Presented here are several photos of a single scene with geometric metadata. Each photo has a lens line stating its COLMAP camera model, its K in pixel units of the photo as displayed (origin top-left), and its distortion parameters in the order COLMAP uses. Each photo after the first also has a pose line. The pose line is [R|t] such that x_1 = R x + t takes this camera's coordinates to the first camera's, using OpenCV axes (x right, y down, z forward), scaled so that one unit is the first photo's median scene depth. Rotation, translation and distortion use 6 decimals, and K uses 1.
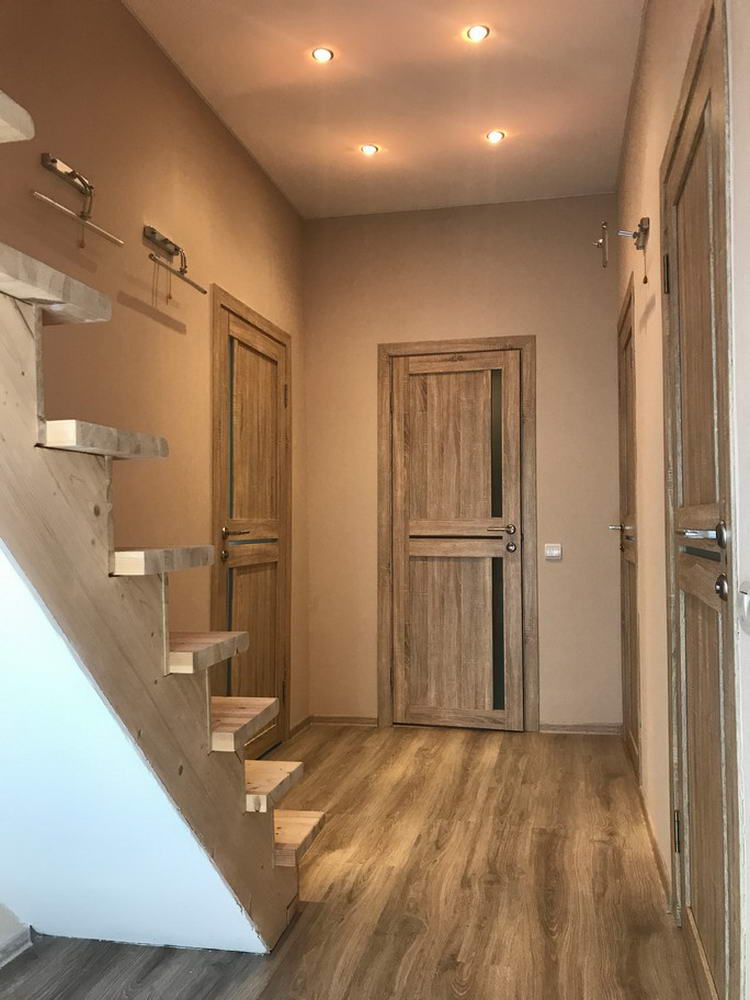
lens RADIAL K [[823.3, 0, 374.7], [0, 823.3, 496.8], [0, 0, 1]] dist [0.039801, -0.036489]
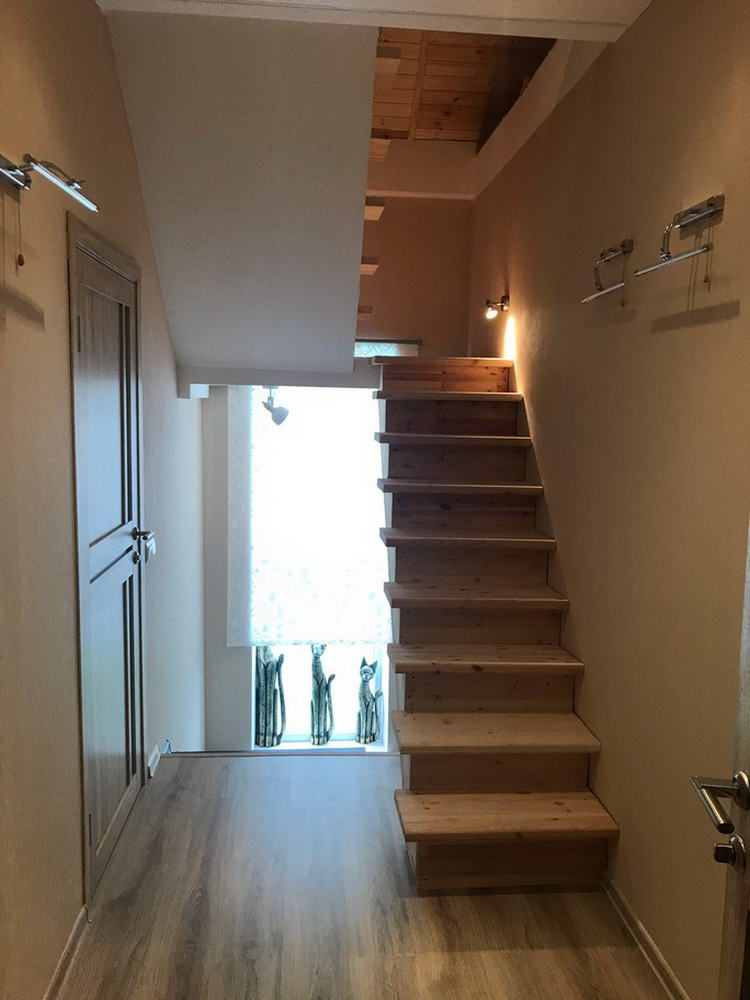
lens RADIAL K [[823.3, 0, 374.7], [0, 823.3, 498.5], [0, 0, 1]] dist [0.039801, -0.036489]
pose [[-0.954605, 0.020533, -0.297167, 0.296371], [-0.008388, 0.995373, 0.095721, -0.154228], [0.297757, 0.093868, -0.950015, 2.018938]]
